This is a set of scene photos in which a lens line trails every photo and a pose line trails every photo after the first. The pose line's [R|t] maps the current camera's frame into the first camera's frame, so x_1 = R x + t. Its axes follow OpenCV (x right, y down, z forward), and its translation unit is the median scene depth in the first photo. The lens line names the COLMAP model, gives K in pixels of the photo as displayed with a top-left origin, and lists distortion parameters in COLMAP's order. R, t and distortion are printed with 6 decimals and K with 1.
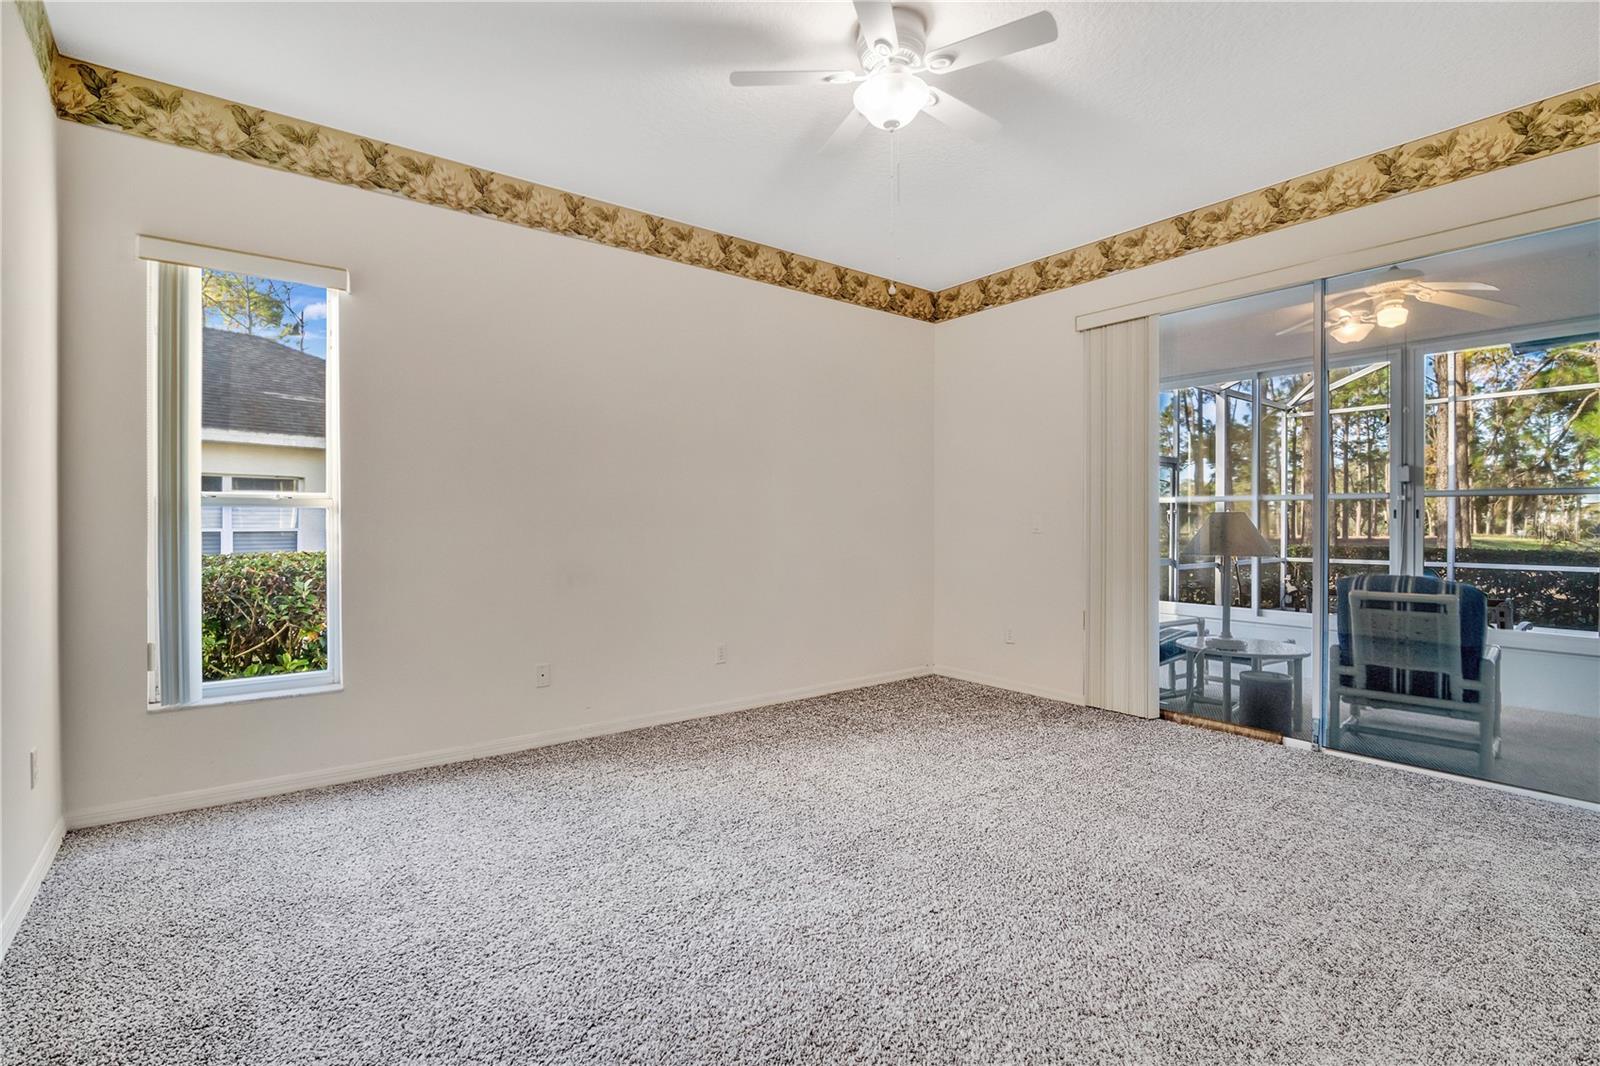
lens RADIAL K [[741.1, 0, 812.2], [0, 741.1, 513.1], [0, 0, 1]] dist [-0.008741, -0.001472]
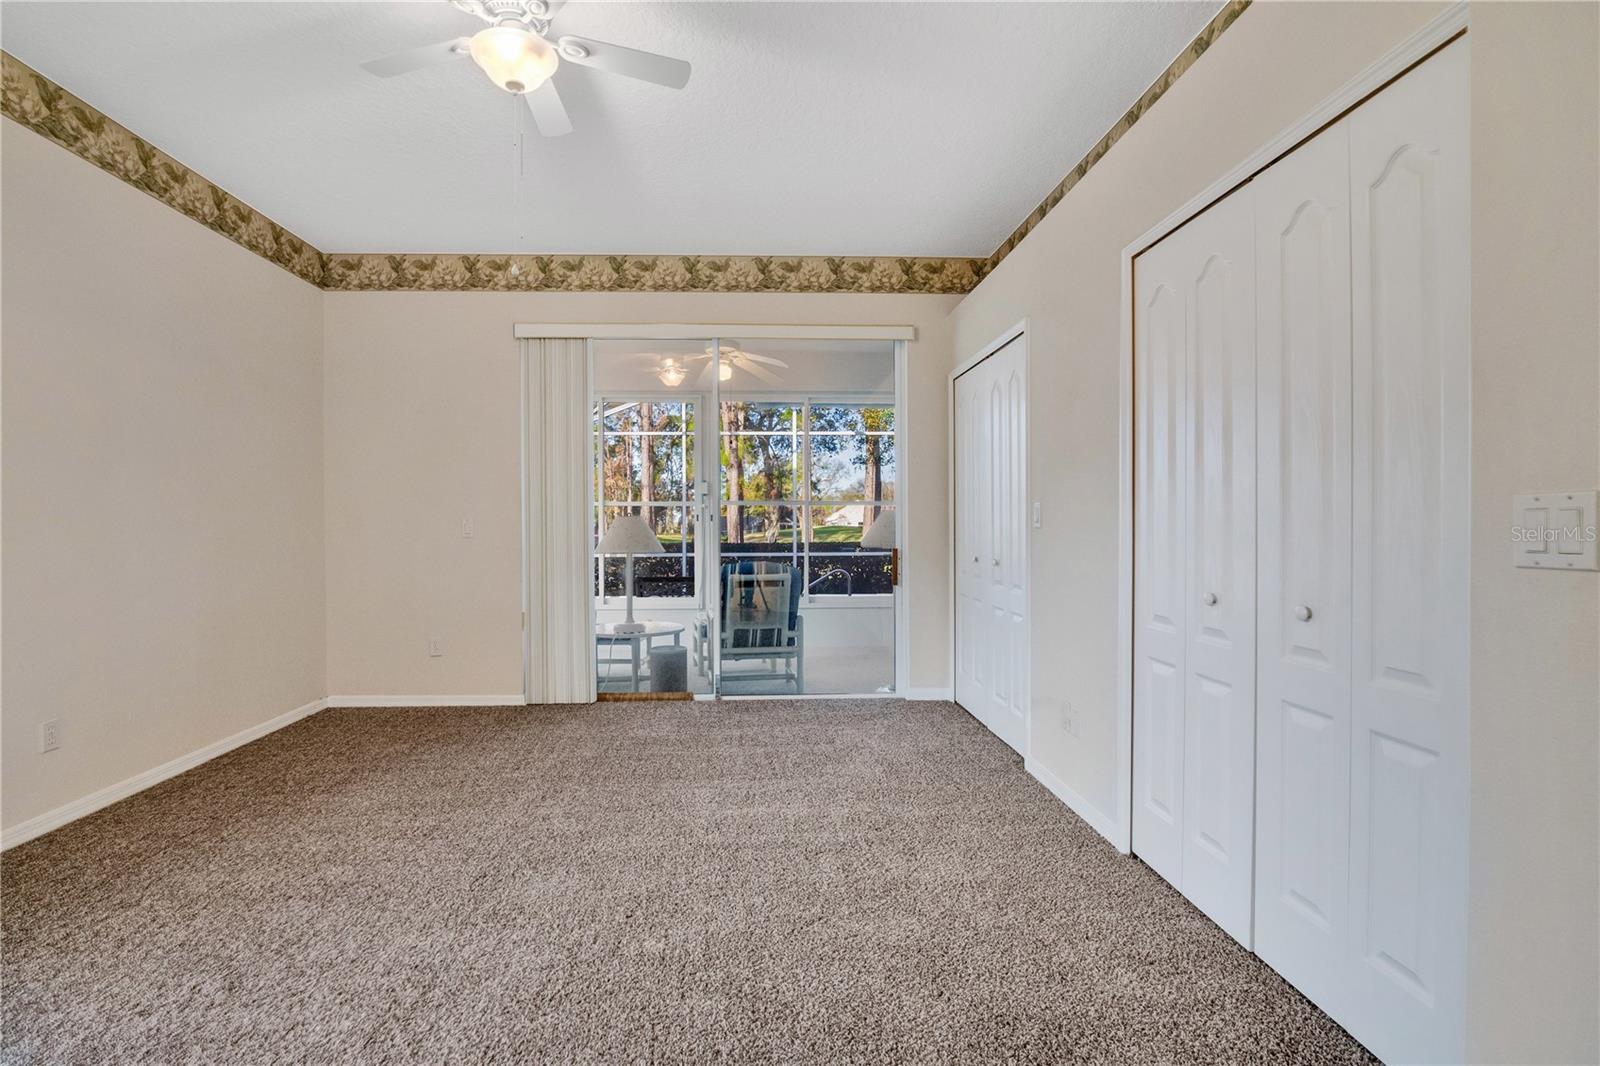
lens RADIAL K [[713.2, 0, 805.6], [0, 713.2, 531.5], [0, 0, 1]] dist [-0.013391, 0.000044]
pose [[0.592147, -0.014227, 0.805704, -0.224011], [-0.003728, 0.999785, 0.020394, -0.002819], [-0.805821, -0.015080, 0.591967, 0.116031]]
